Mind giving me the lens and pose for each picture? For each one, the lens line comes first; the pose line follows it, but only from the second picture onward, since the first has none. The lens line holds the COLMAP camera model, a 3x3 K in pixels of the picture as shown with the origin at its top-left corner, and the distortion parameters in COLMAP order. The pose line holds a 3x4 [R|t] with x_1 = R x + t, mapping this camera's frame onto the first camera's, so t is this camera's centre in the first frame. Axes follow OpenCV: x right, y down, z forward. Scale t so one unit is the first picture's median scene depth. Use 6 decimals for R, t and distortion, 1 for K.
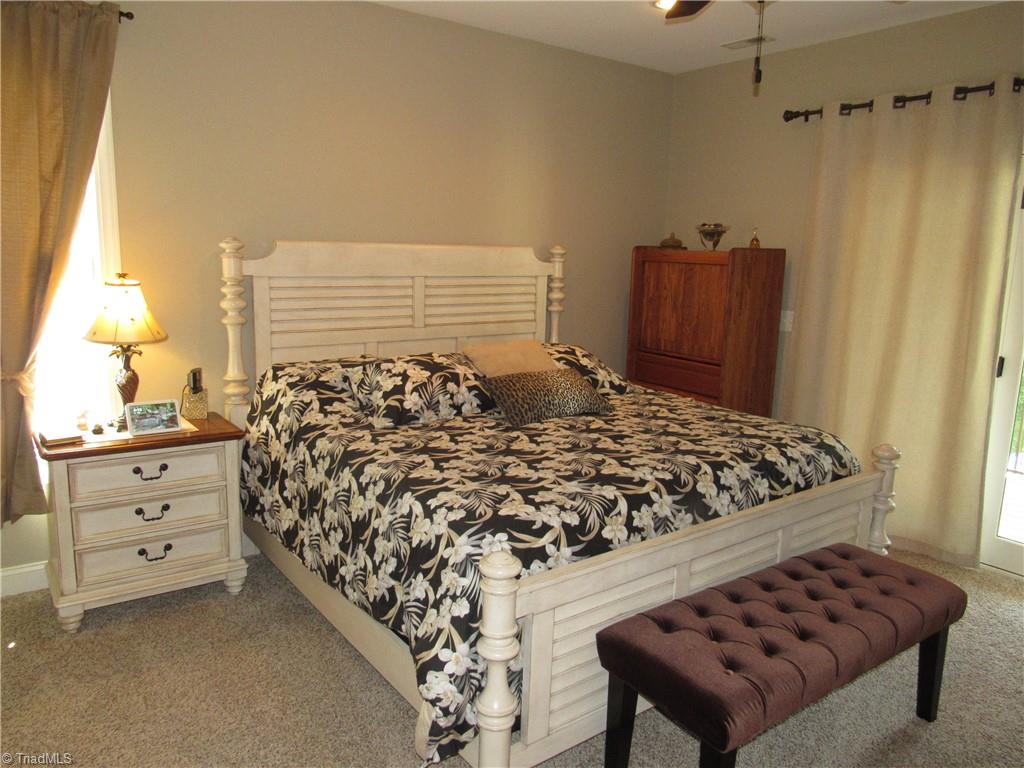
lens RADIAL K [[731.1, 0, 512.8], [0, 731.1, 380.2], [0, 0, 1]] dist [-0.028495, 0.017434]
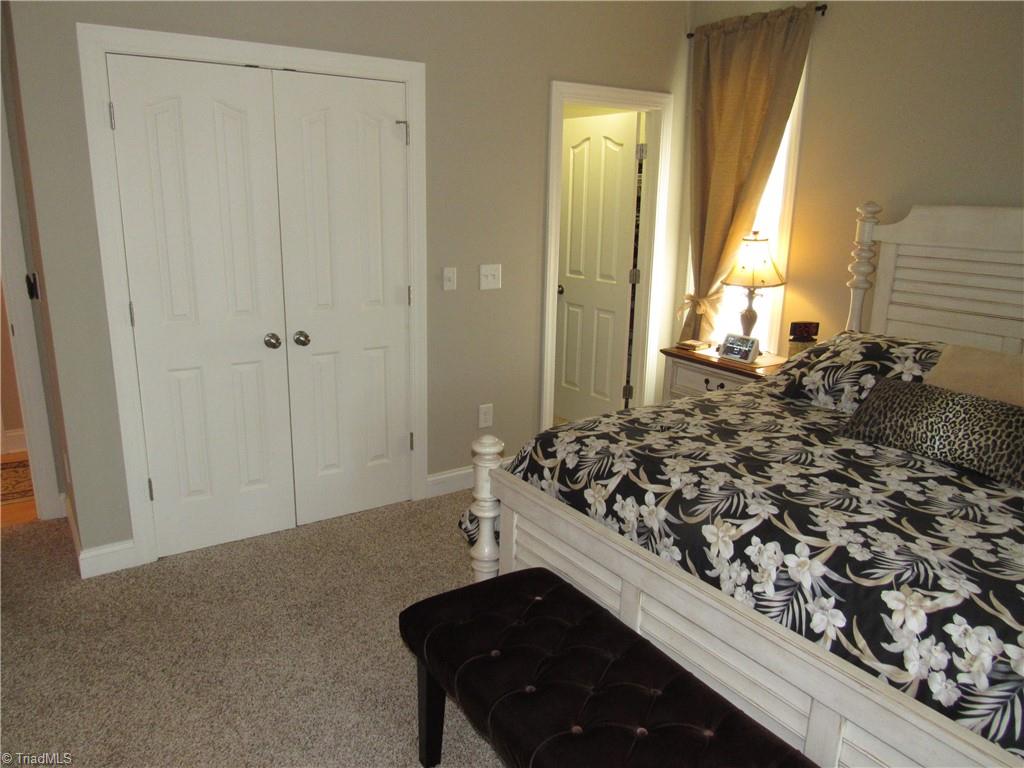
lens RADIAL K [[731.1, 0, 505.3], [0, 731.1, 389.4], [0, 0, 1]] dist [-0.028495, 0.017434]
pose [[-0.050836, 0.229723, -0.971928, 0.828779], [-0.195956, 0.951975, 0.235256, -0.104901], [0.979294, 0.202414, -0.003379, 0.683355]]
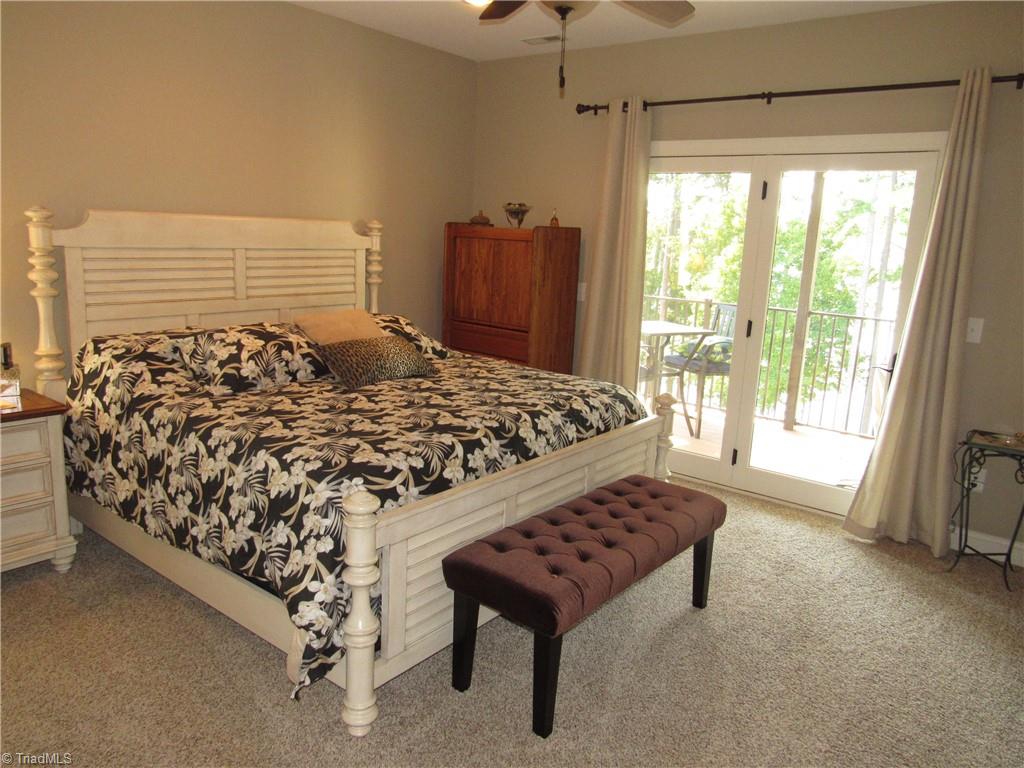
lens RADIAL K [[731.1, 0, 512.0], [0, 731.1, 377.4], [0, 0, 1]] dist [-0.028495, 0.017434]
pose [[0.963013, -0.033984, 0.267302, -0.059642], [0.025909, 0.999097, 0.033679, 0.016655], [-0.268205, -0.025507, 0.963024, -0.105746]]
